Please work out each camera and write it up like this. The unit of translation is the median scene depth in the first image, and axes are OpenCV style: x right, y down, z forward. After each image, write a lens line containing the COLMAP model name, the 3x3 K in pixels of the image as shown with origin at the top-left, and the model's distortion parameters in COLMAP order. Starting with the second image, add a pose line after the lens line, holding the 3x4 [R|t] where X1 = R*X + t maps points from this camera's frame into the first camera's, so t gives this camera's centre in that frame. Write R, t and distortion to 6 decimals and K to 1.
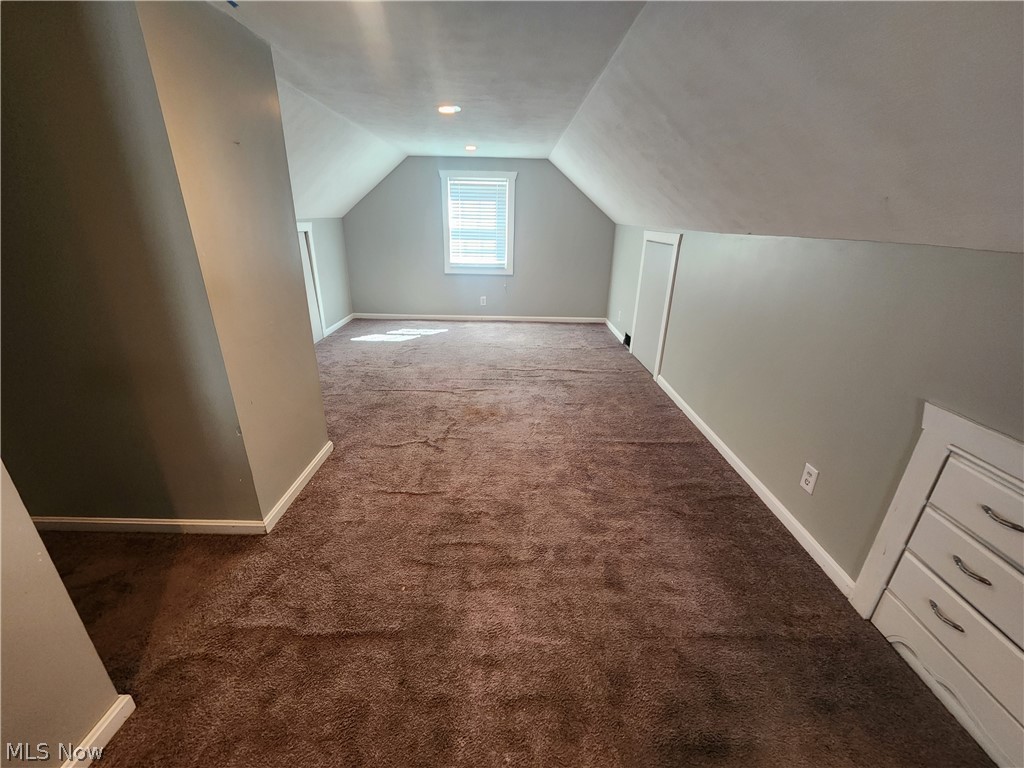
lens RADIAL K [[418.9, 0, 514.2], [0, 418.9, 382.9], [0, 0, 1]] dist [0.000051, -0.000083]
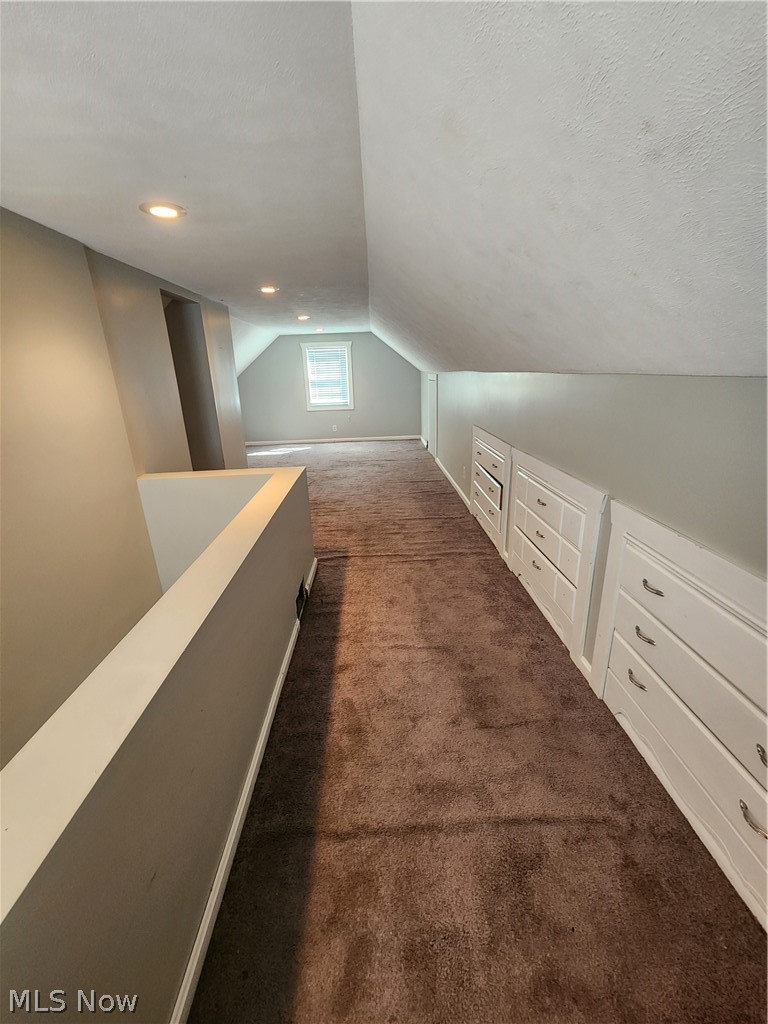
lens RADIAL K [[418.9, 0, 384.1], [0, 418.9, 509.0], [0, 0, 1]] dist [0.000051, -0.000083]
pose [[0.998394, -0.056628, -0.001656, 0.110101], [0.056437, 0.996727, -0.057881, 0.233897], [0.004929, 0.057695, 0.998322, -0.570283]]
